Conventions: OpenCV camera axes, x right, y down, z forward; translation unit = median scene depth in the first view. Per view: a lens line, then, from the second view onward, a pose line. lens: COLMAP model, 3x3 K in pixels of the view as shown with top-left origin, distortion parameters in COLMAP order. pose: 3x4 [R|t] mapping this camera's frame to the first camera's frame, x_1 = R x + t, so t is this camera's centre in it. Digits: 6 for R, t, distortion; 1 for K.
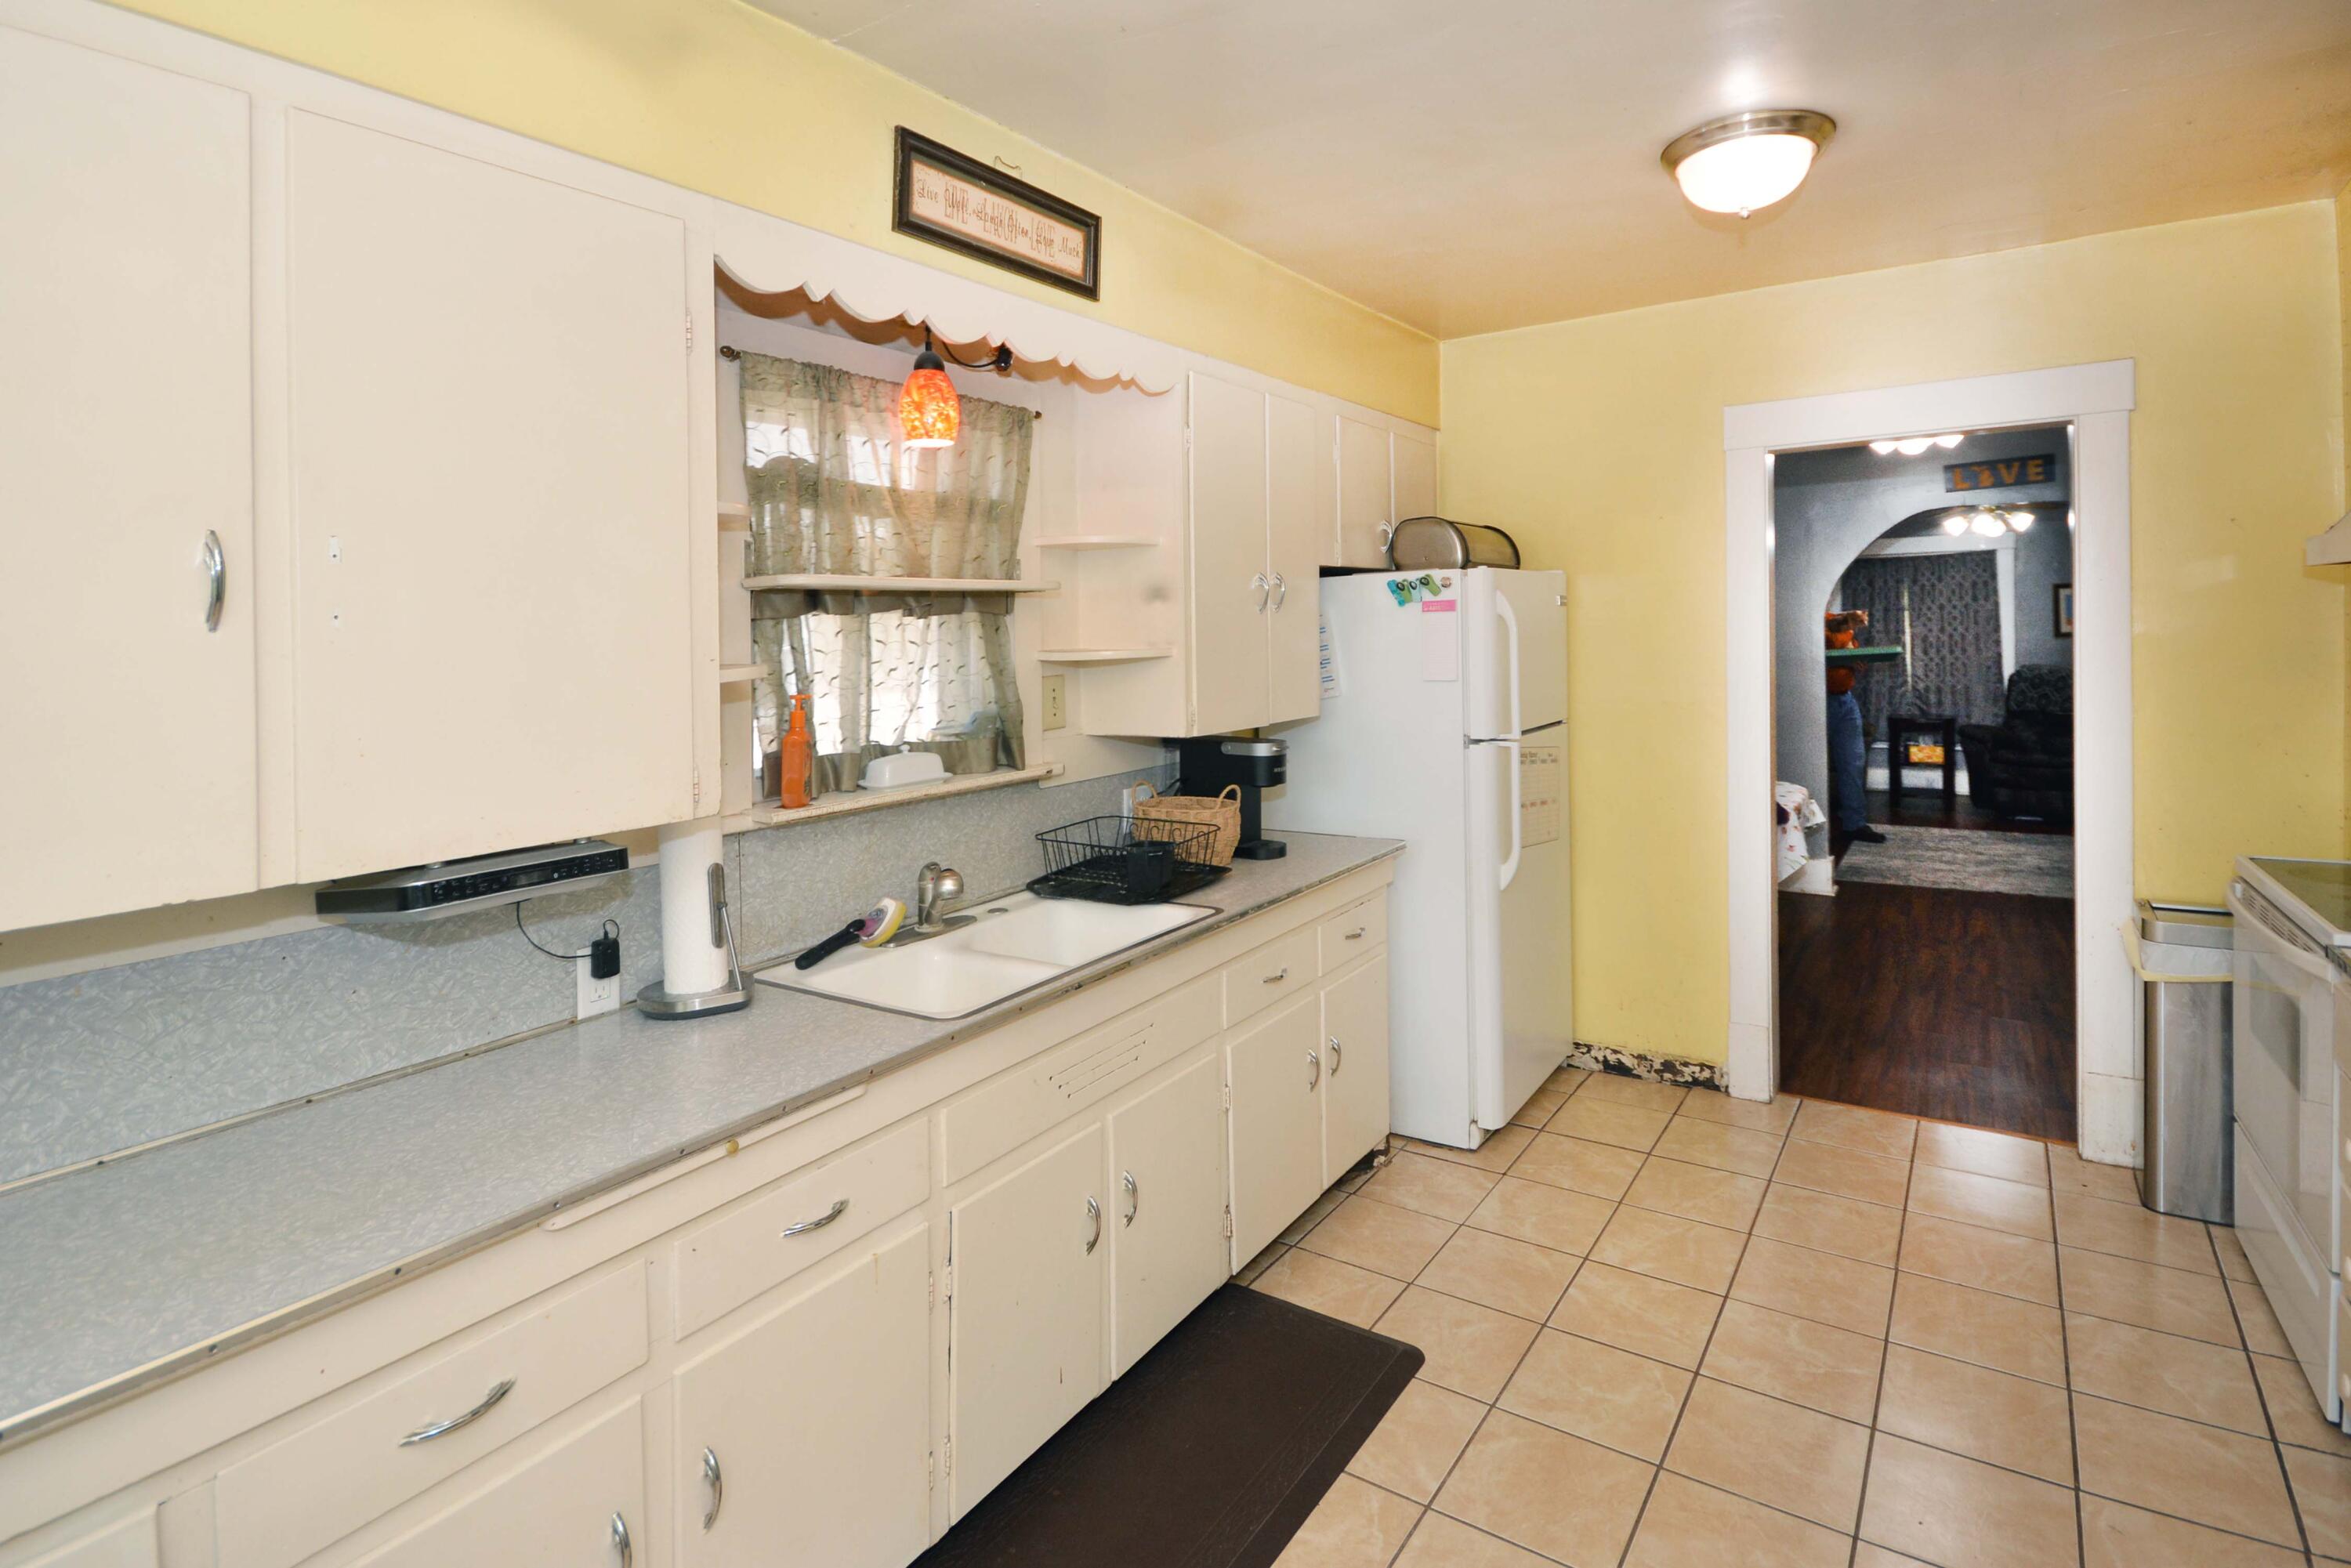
lens RADIAL K [[1198.7, 0, 1165.4], [0, 1198.7, 643.7], [0, 0, 1]] dist [0.003890, 0.000262]
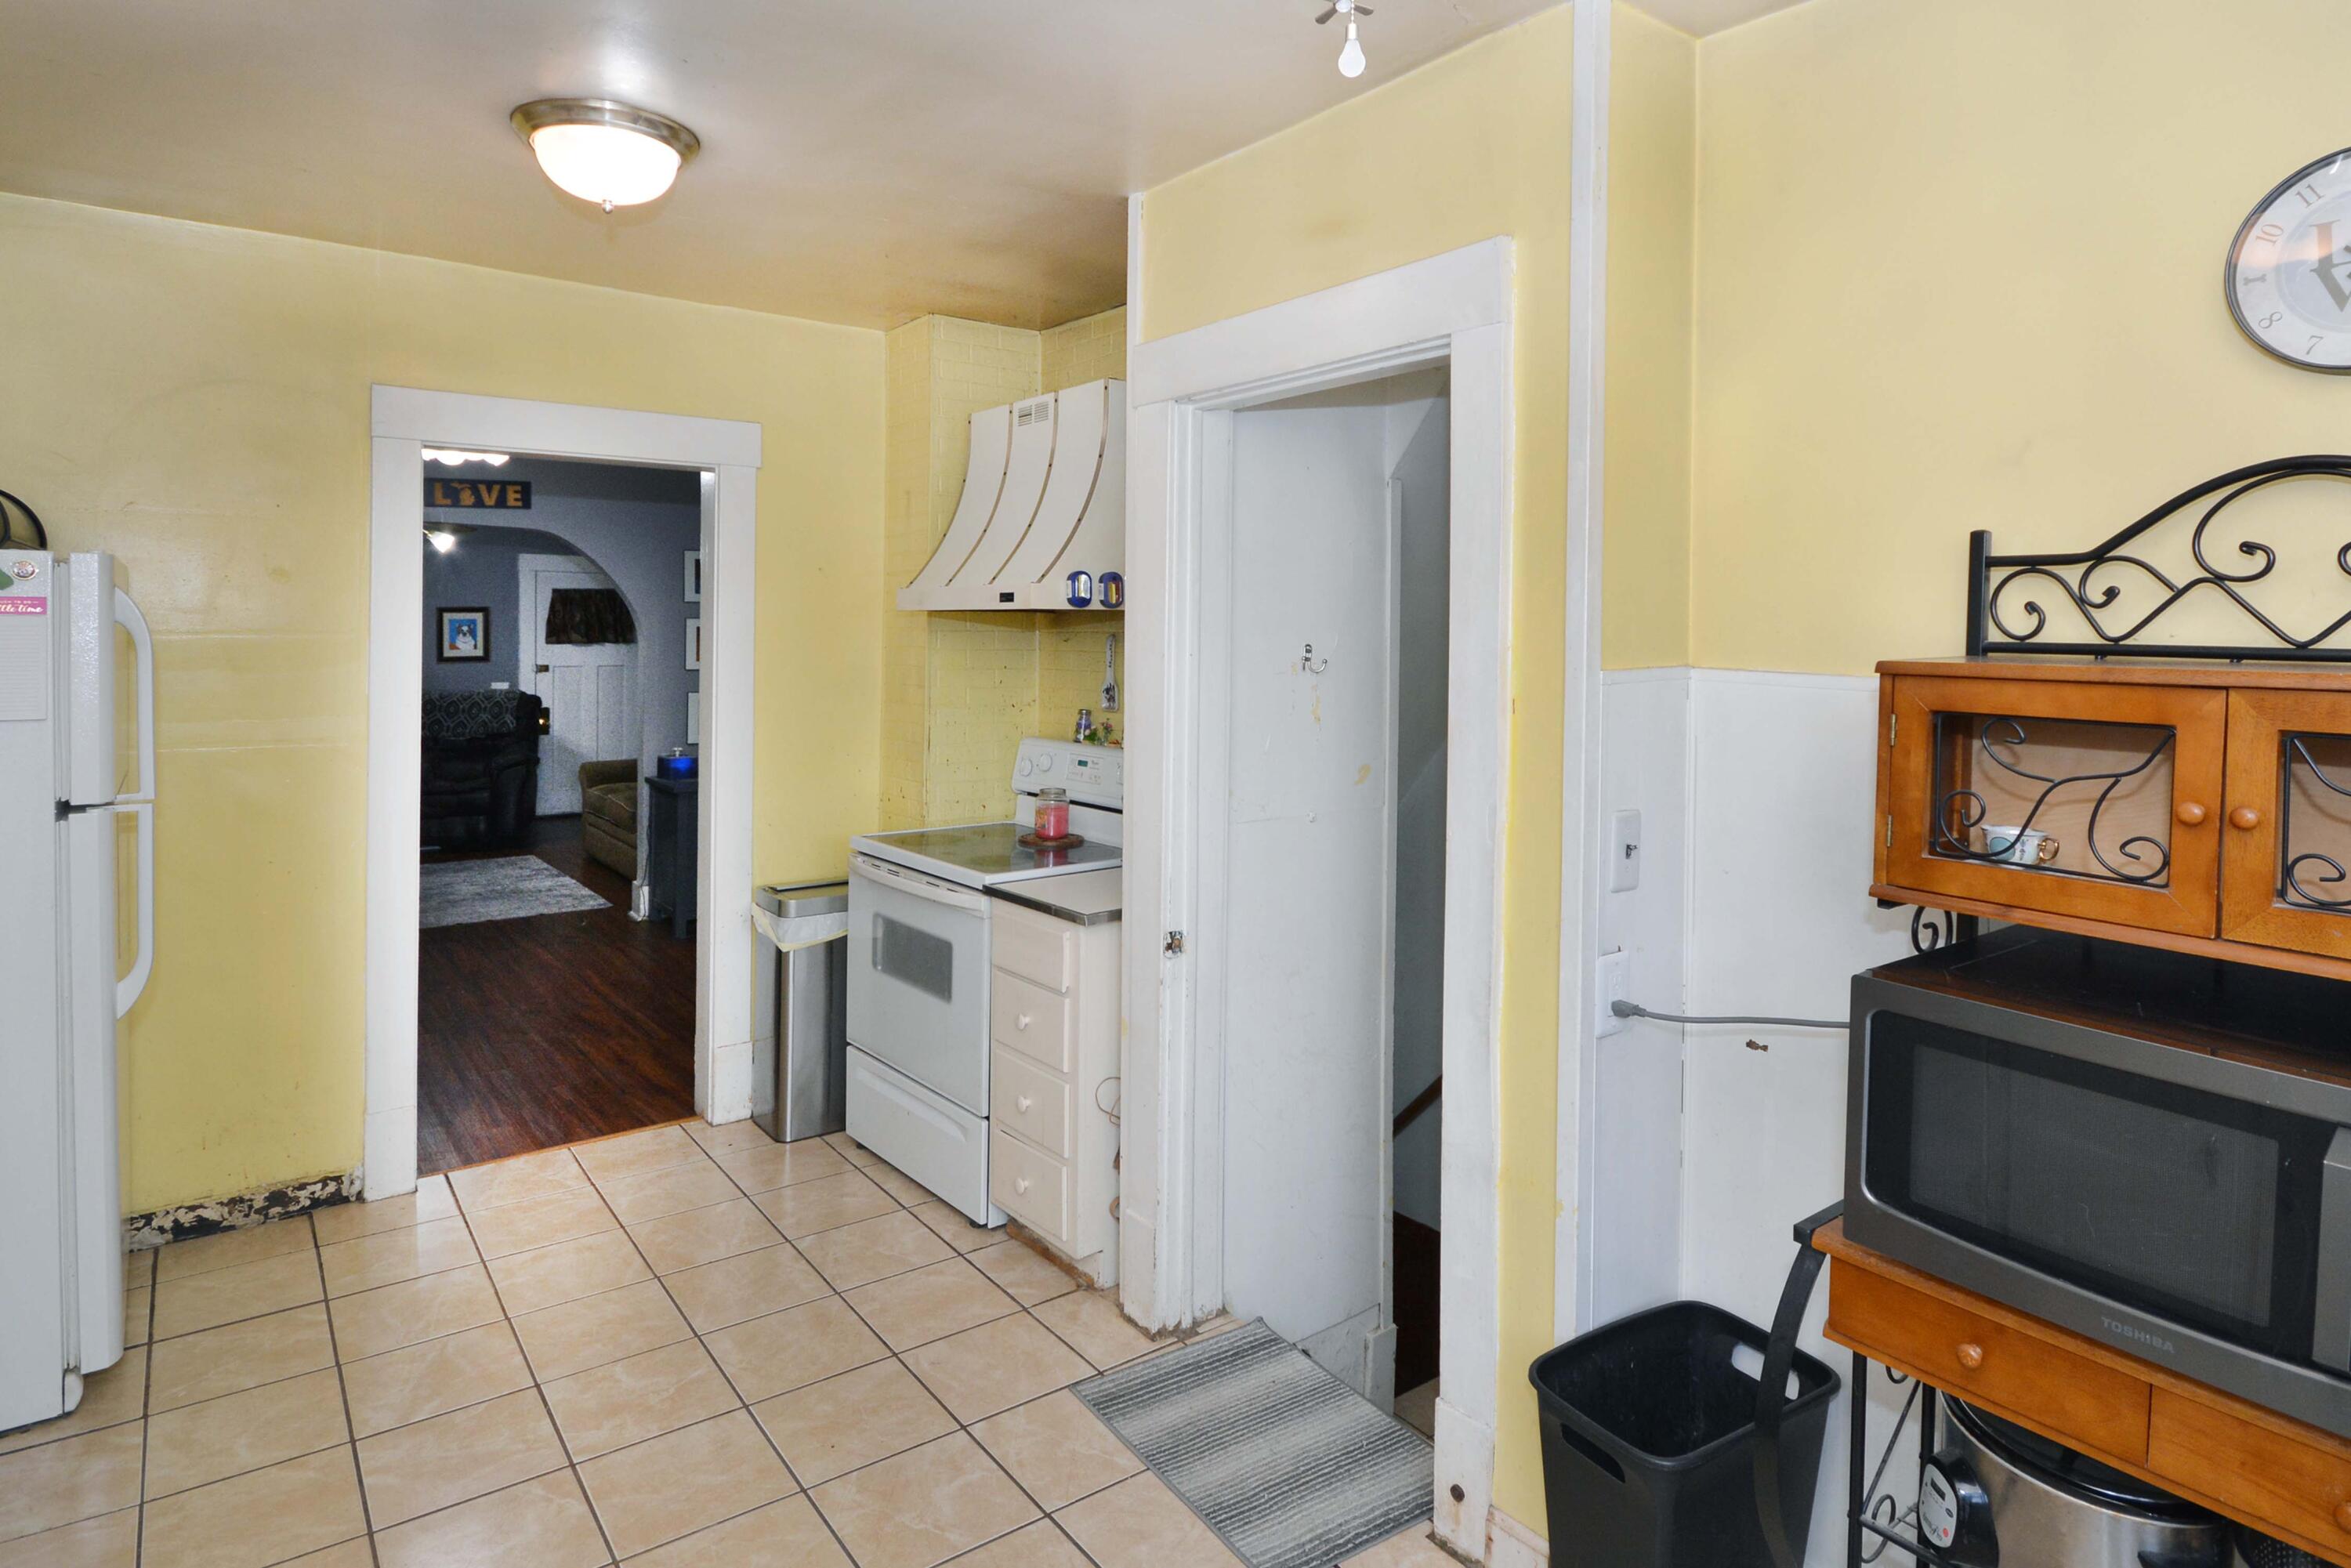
lens RADIAL K [[1301.3, 0, 1247.8], [0, 1301.3, 690.2], [0, 0, 1]] dist [0.000588, -0.002452]
pose [[0.309117, -0.011696, 0.950952, -0.198617], [-0.003940, 0.999900, 0.013579, 0.001400], [-0.951016, -0.007944, 0.309040, 0.125384]]
